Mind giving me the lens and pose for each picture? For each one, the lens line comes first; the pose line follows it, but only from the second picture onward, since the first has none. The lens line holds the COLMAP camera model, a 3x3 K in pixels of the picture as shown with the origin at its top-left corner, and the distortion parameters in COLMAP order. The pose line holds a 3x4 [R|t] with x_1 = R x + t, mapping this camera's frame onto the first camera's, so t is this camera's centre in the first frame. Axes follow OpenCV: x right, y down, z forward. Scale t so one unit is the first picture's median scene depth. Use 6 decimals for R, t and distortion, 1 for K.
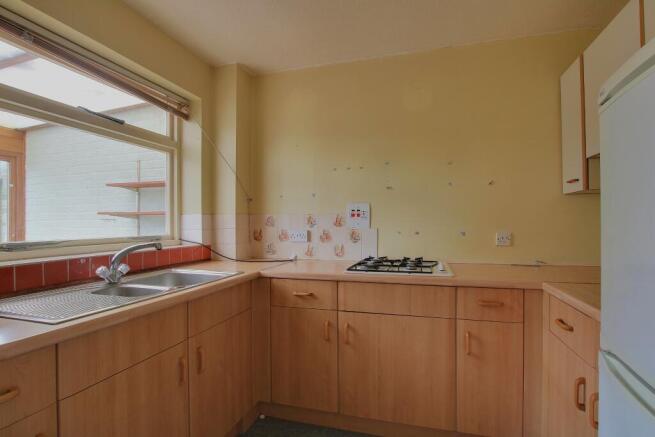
lens RADIAL K [[329.7, 0, 330.2], [0, 329.7, 224.0], [0, 0, 1]] dist [-0.033910, 0.000294]
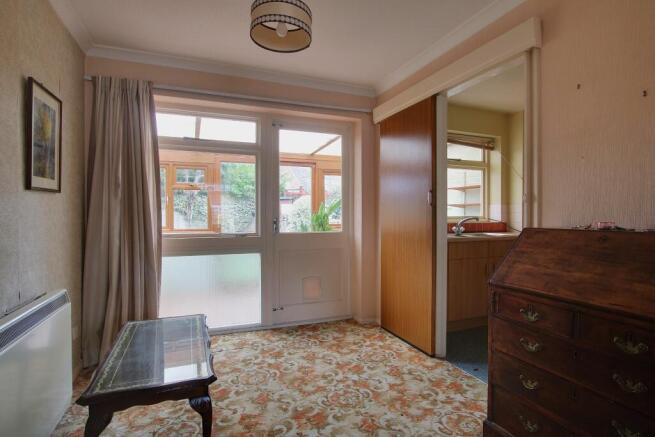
lens RADIAL K [[329.7, 0, 331.0], [0, 329.7, 216.7], [0, 0, 1]] dist [-0.033910, 0.000294]
pose [[0.627256, 0.009864, -0.778751, 0.398366], [-0.003937, 0.999947, 0.009494, 0.023459], [0.778804, -0.002889, 0.627261, -0.801189]]
